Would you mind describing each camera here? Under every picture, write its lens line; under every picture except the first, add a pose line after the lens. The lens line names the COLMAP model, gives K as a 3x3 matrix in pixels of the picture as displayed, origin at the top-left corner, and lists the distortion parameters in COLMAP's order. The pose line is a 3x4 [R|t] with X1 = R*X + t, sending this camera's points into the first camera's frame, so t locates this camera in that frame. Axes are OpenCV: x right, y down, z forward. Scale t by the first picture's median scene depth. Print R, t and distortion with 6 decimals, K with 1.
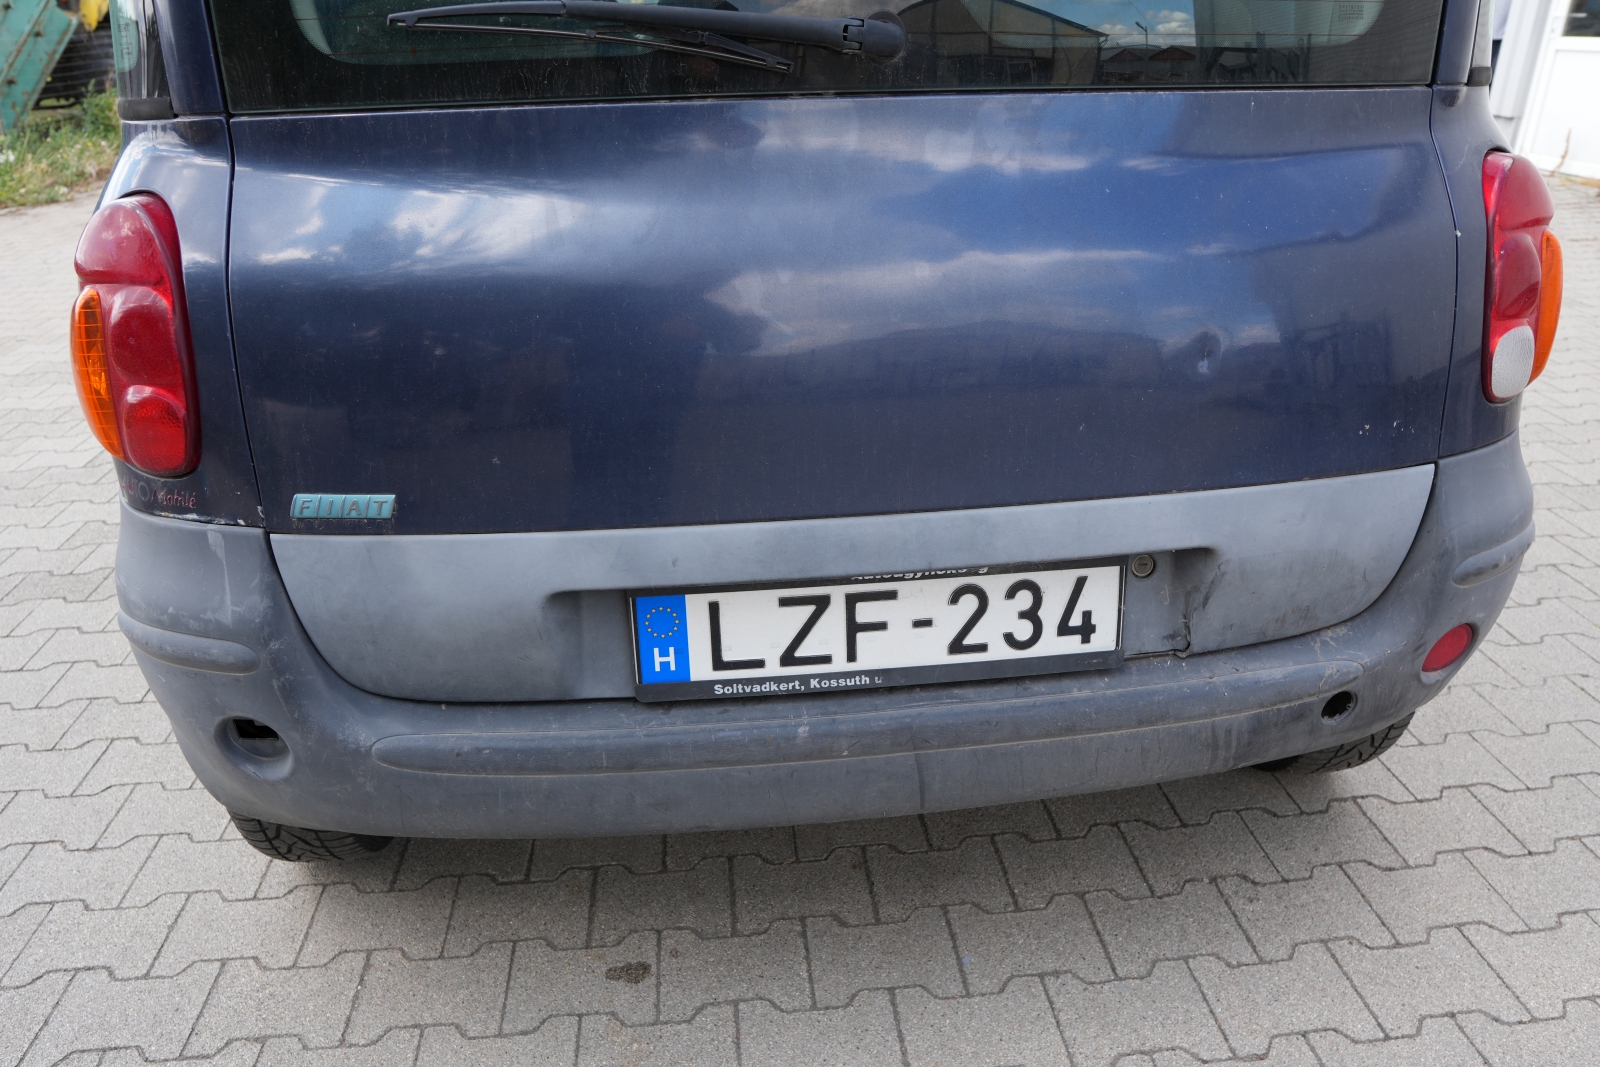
lens RADIAL K [[1139.8, 0, 799.6], [0, 1139.8, 529.1], [0, 0, 1]] dist [-0.107899, 0.067147]
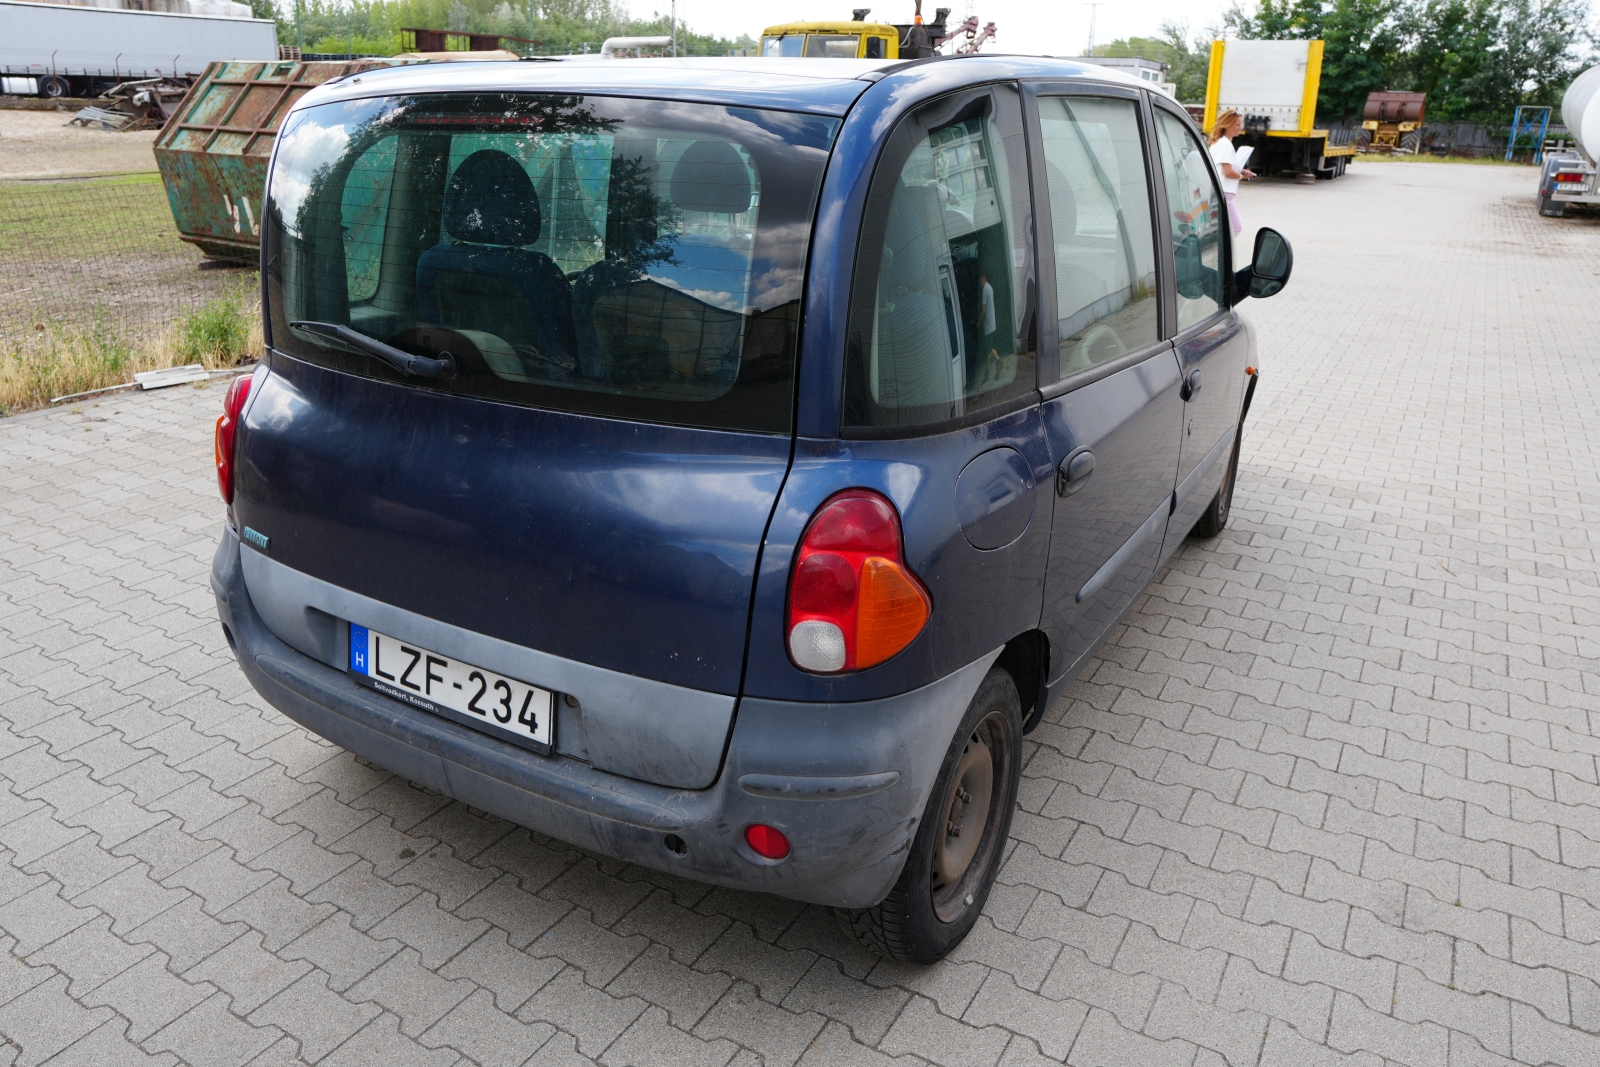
lens RADIAL K [[1139.8, 0, 798.8], [0, 1139.8, 534.8], [0, 0, 1]] dist [-0.107899, 0.067147]
pose [[0.803927, 0.240777, -0.543809, 1.387235], [-0.281930, 0.959402, 0.008001, -0.294335], [0.523657, 0.146884, 0.839171, -0.195495]]
